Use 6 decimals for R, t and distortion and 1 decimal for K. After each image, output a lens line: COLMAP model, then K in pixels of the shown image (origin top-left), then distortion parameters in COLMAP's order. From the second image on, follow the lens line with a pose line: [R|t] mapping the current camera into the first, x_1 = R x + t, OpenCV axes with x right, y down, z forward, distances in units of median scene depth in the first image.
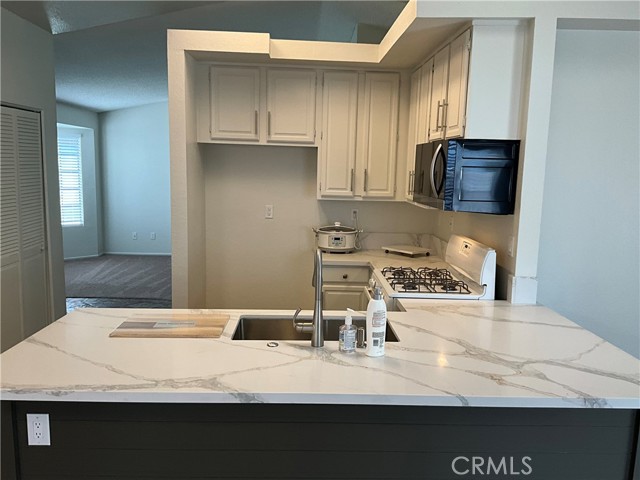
lens RADIAL K [[532.9, 0, 321.2], [0, 532.9, 243.1], [0, 0, 1]] dist [0.070366, -0.112966]
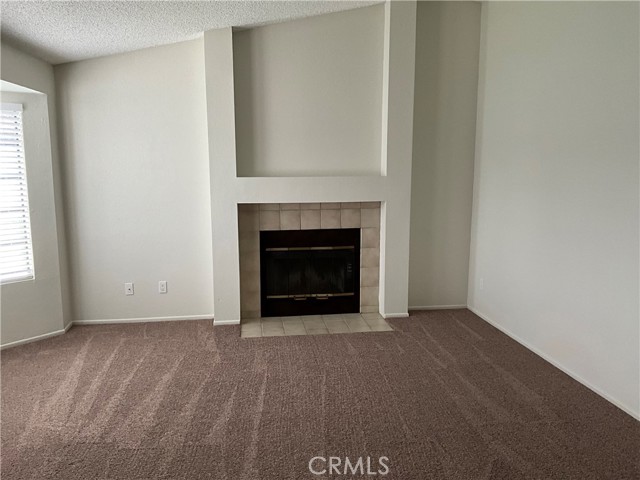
lens RADIAL K [[532.9, 0, 325.1], [0, 532.9, 244.7], [0, 0, 1]] dist [0.070366, -0.112966]
pose [[0.993550, -0.039629, 0.106246, -0.424114], [0.038531, 0.999181, 0.012367, -0.121836], [-0.106650, -0.008194, 0.994263, 0.885048]]
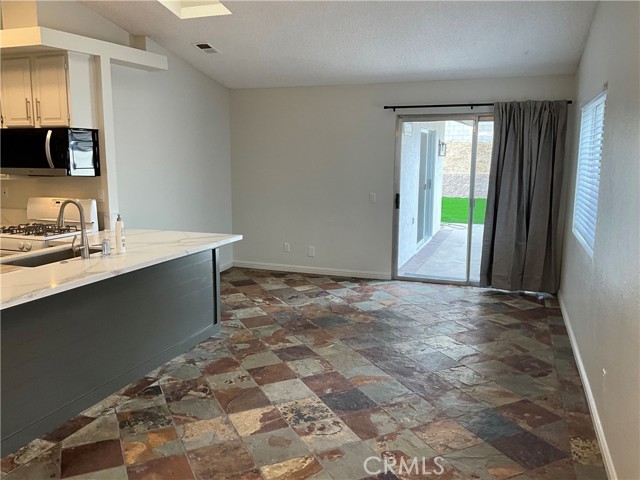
lens RADIAL K [[532.9, 0, 321.8], [0, 532.9, 239.8], [0, 0, 1]] dist [0.070366, -0.112966]
pose [[0.373087, -0.166736, 0.912691, -0.616039], [0.138751, 0.982684, 0.122804, 0.019439], [-0.917362, 0.080820, 0.389762, -0.148039]]
